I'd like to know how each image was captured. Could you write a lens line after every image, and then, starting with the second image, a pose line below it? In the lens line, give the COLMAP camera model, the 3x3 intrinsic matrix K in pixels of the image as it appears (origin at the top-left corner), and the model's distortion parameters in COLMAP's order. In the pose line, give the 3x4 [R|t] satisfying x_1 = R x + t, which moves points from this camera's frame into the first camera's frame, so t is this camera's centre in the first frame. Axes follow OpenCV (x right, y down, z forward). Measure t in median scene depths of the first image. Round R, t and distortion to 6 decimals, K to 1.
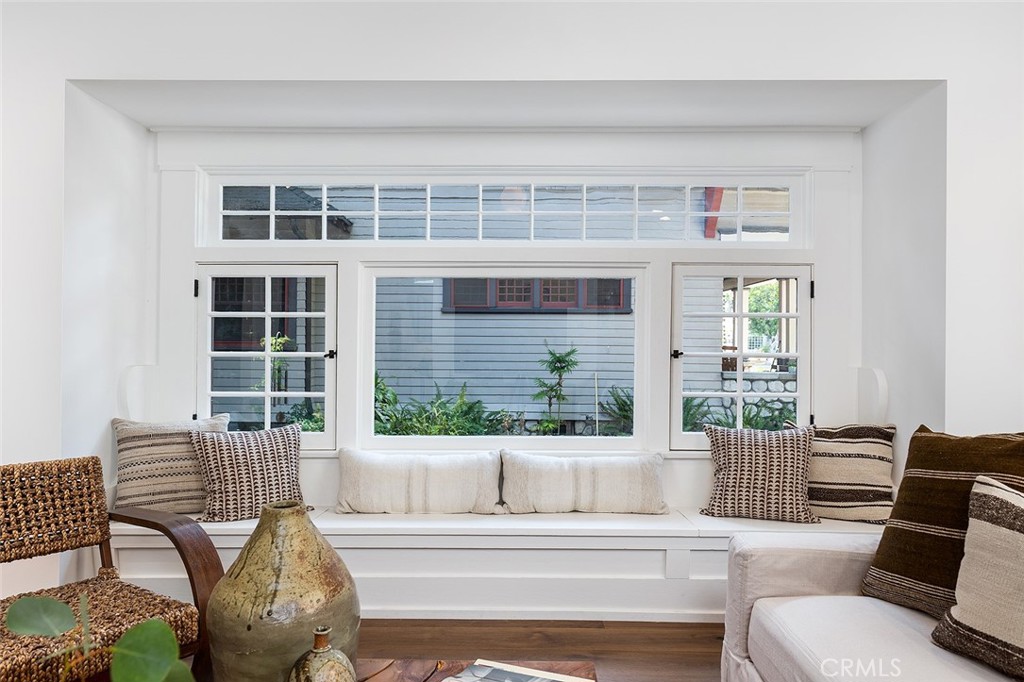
lens RADIAL K [[673.5, 0, 512.9], [0, 673.5, 344.2], [0, 0, 1]] dist [0.000149, 0.001122]
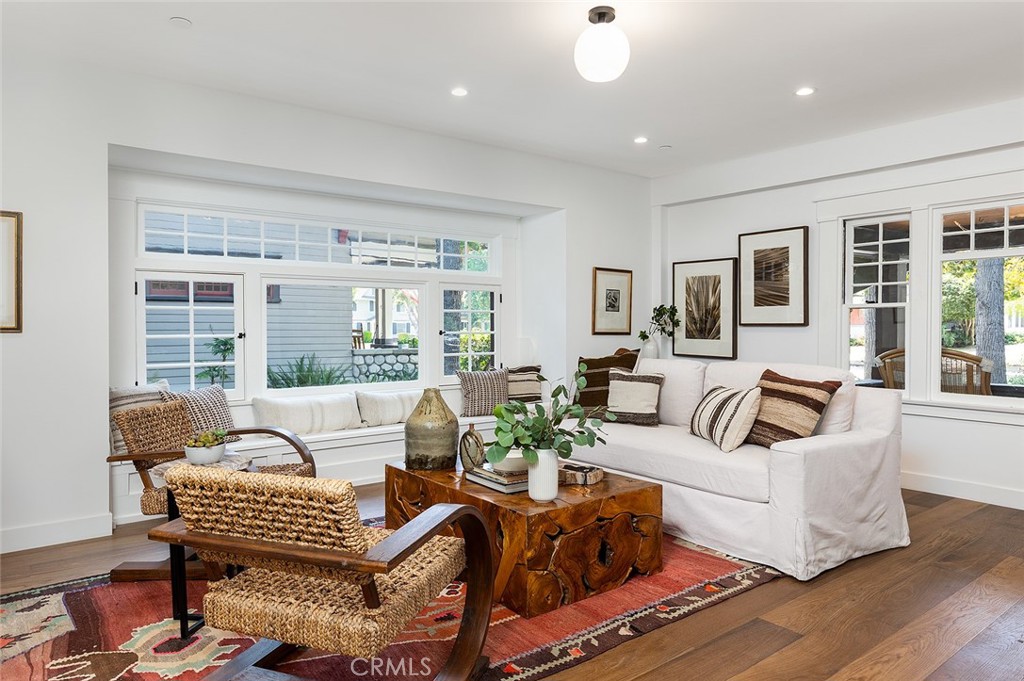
lens RADIAL K [[636.0, 0, 510.8], [0, 636.0, 336.5], [0, 0, 1]] dist [-0.006025, 0.005879]
pose [[0.787523, -0.016490, 0.616065, -0.663424], [0.008763, 0.999841, 0.015561, 0.000723], [-0.616224, -0.006856, 0.787541, -0.458535]]
